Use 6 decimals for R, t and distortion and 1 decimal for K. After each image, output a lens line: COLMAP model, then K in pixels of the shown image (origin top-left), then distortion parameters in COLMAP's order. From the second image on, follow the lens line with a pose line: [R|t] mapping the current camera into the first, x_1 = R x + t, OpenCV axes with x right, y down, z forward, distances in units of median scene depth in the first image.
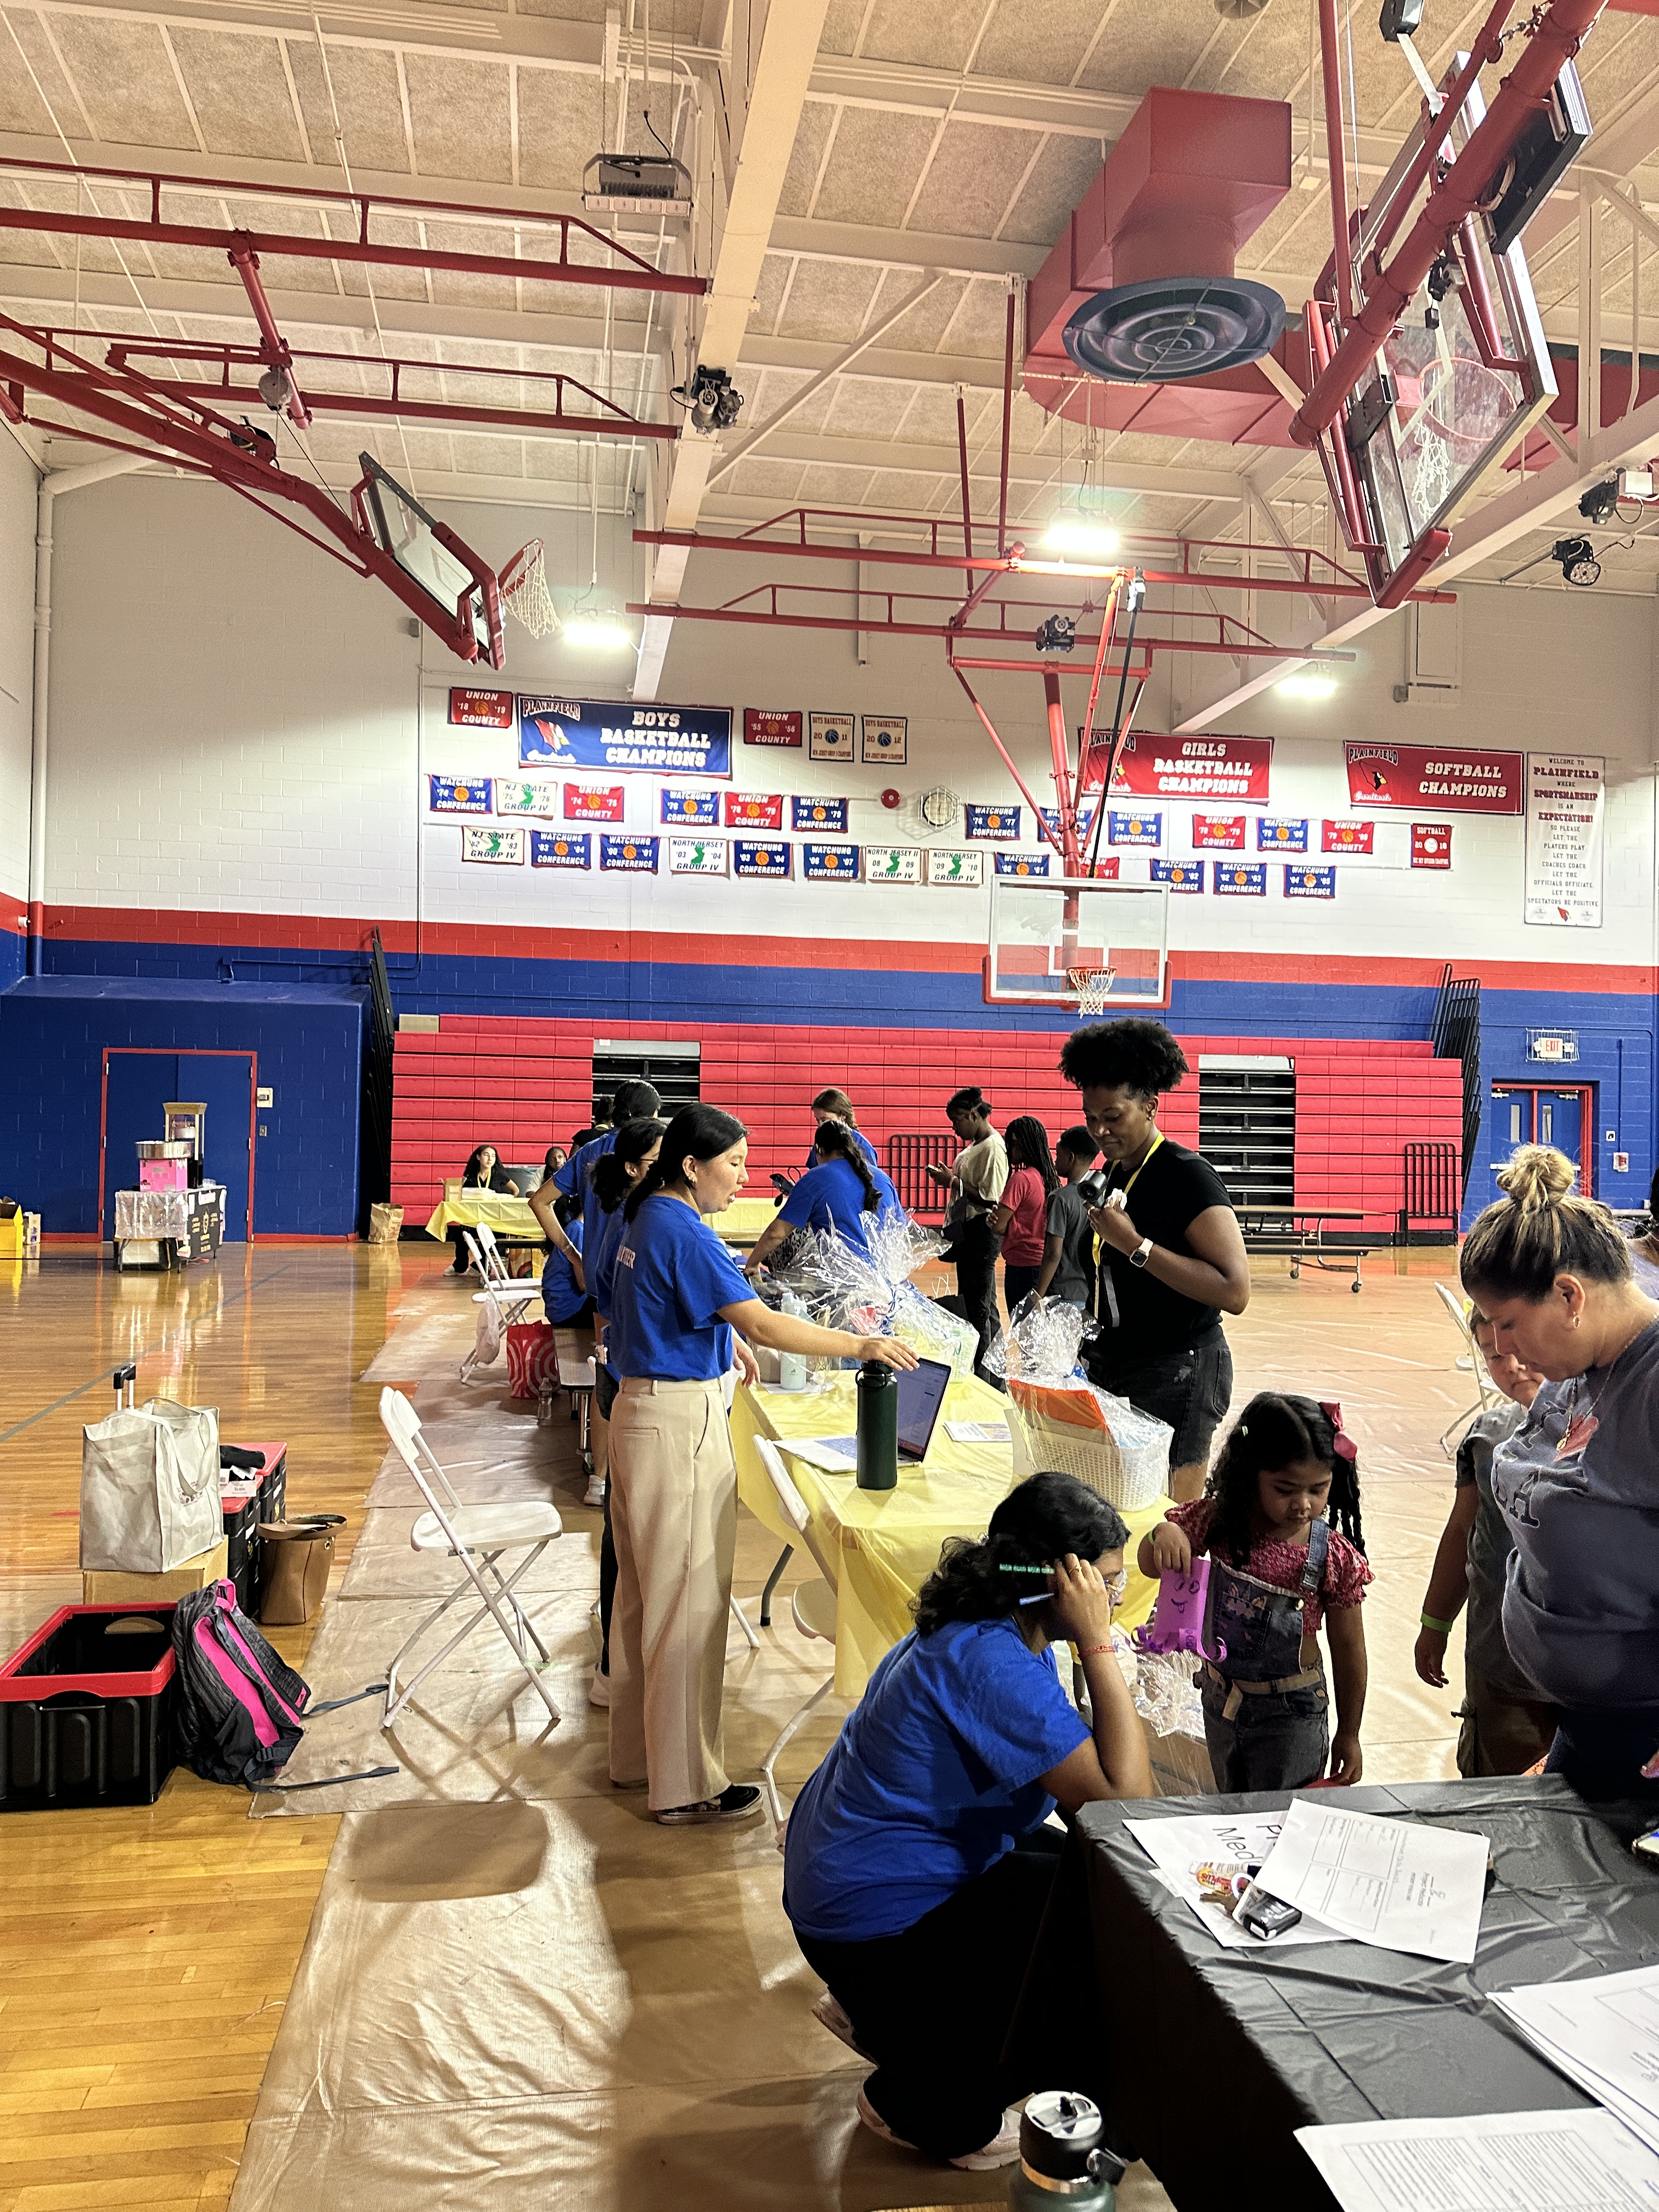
lens RADIAL K [[1540.9, 0, 805.6], [0, 1540.9, 1099.8], [0, 0, 1]] dist [0.167431, -0.340234]
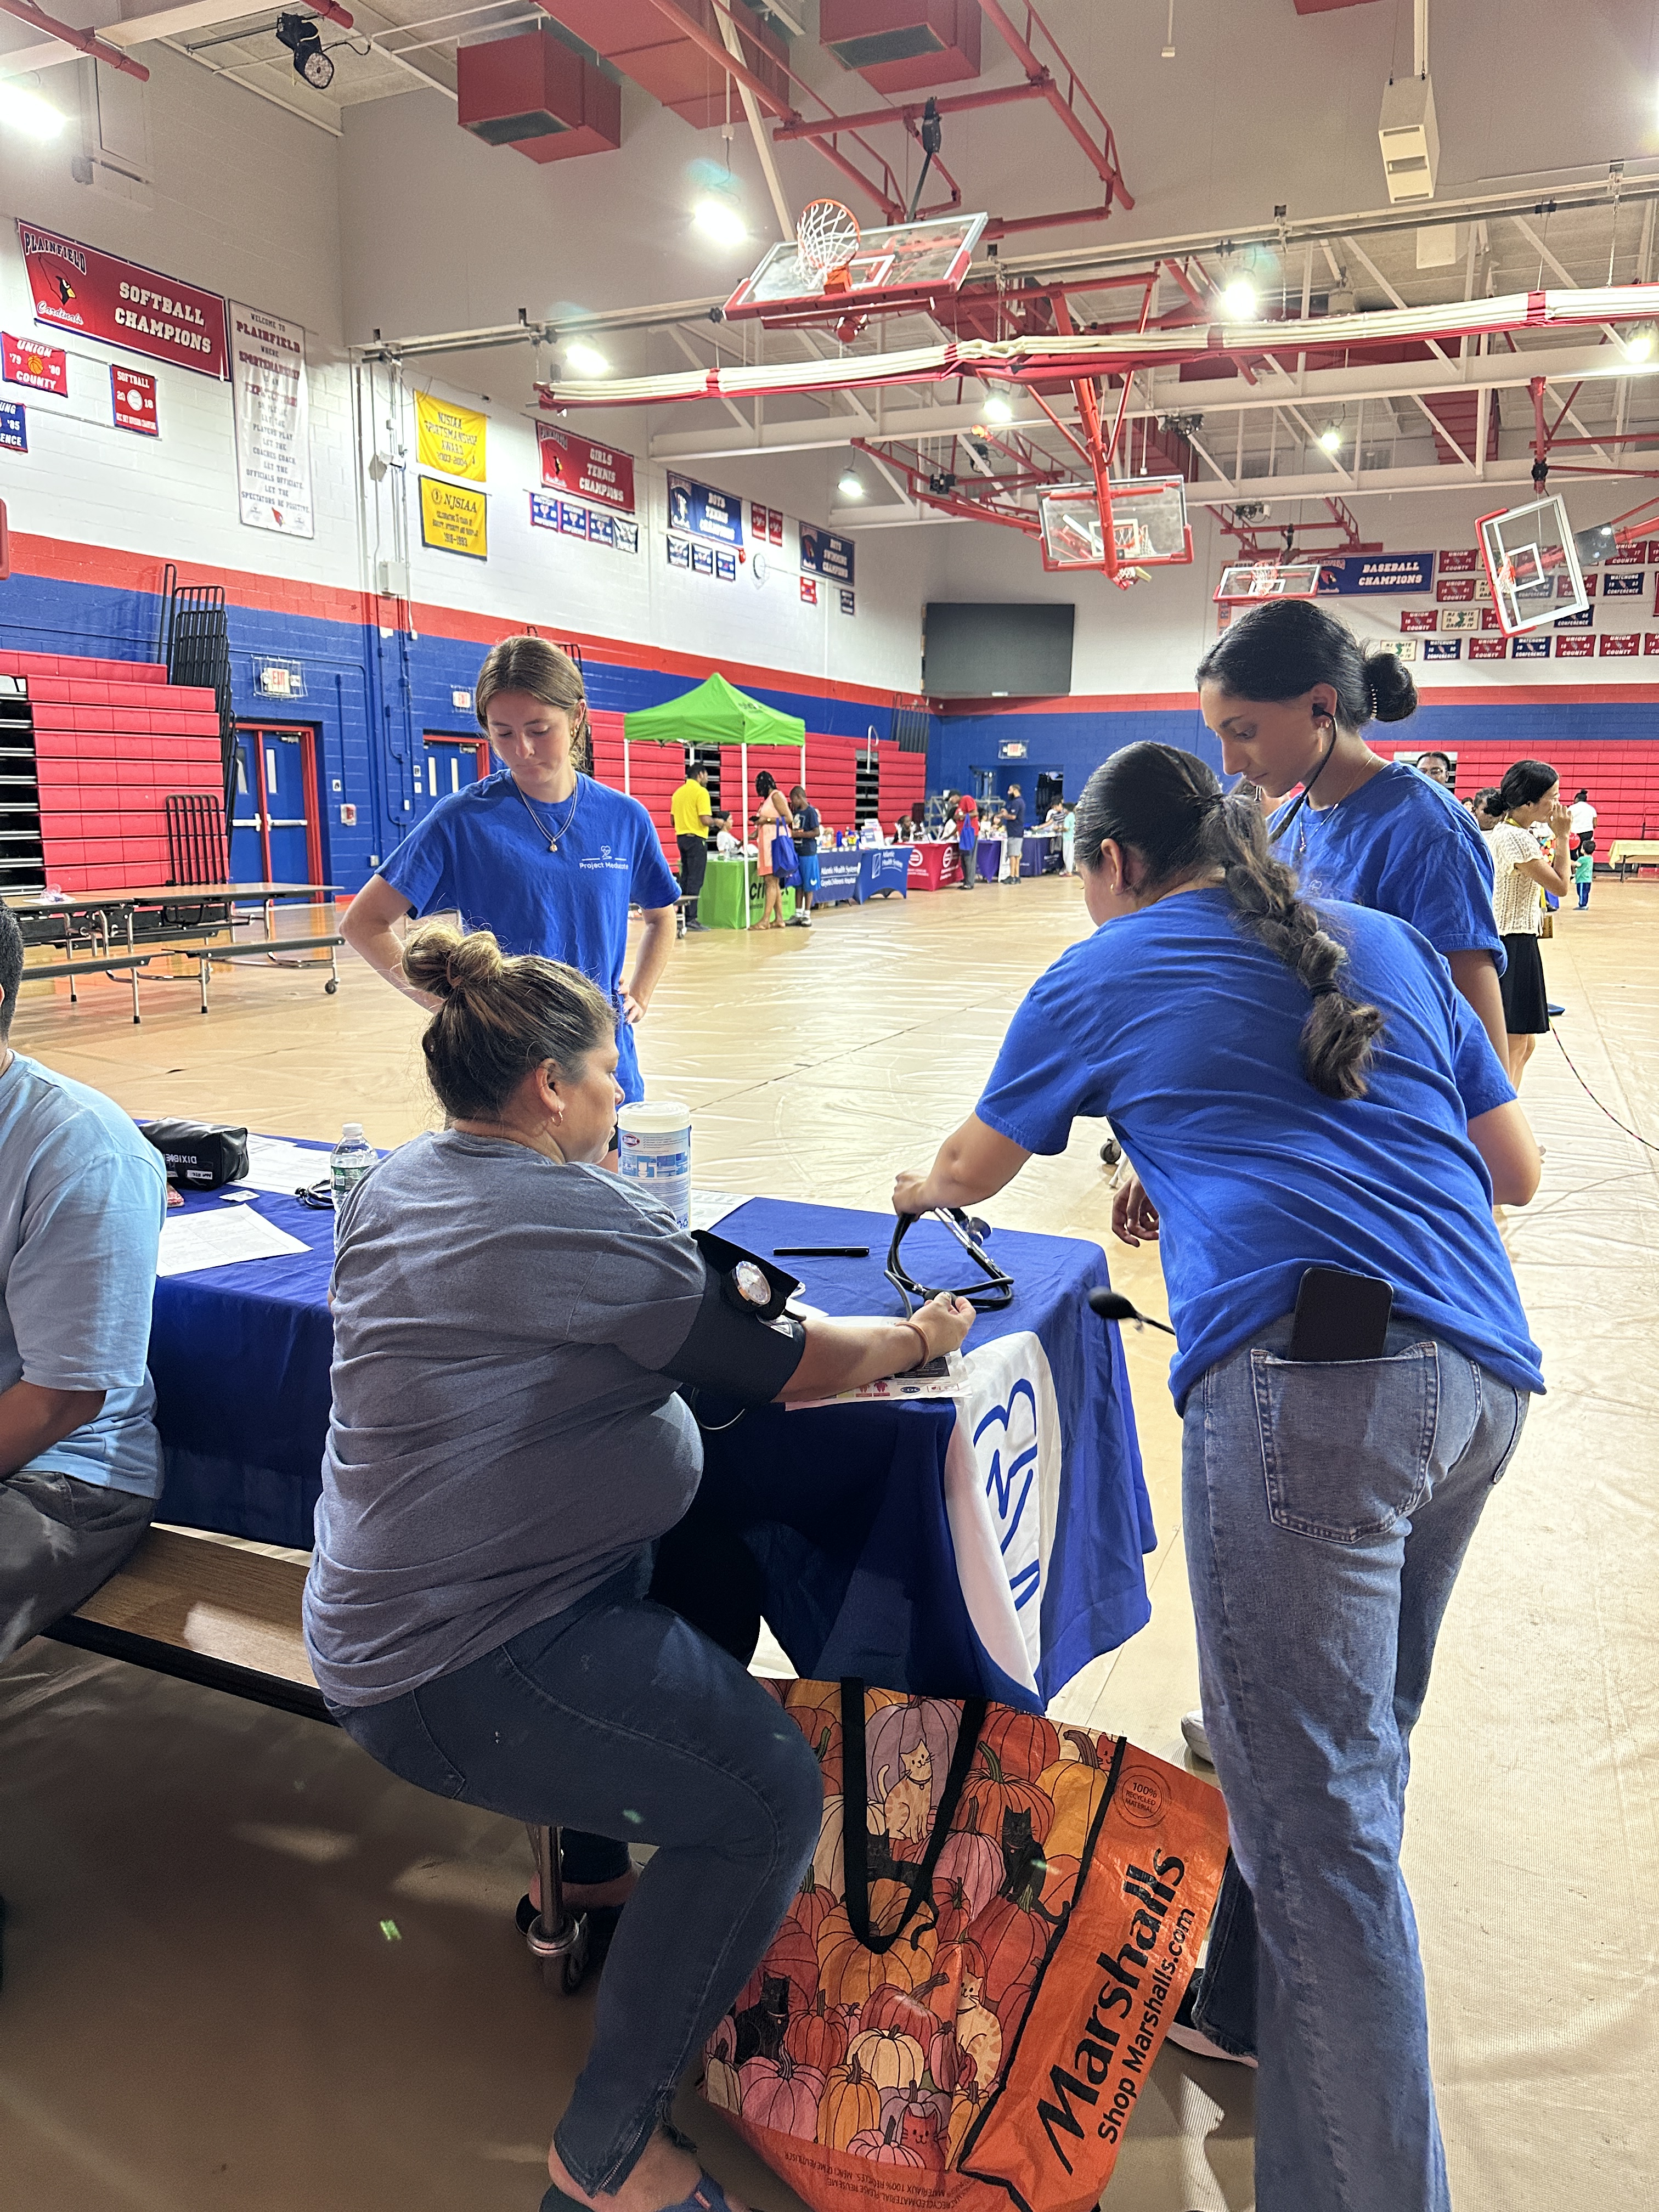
lens RADIAL K [[1588.7, 0, 822.2], [0, 1588.7, 1134.5], [0, 0, 1]] dist [0.003162, -0.016402]
pose [[0.567002, -0.180836, 0.803621, -0.099884], [-0.012010, 0.973686, 0.227578, 0.007327], [-0.823629, -0.138689, 0.549910, 0.245598]]
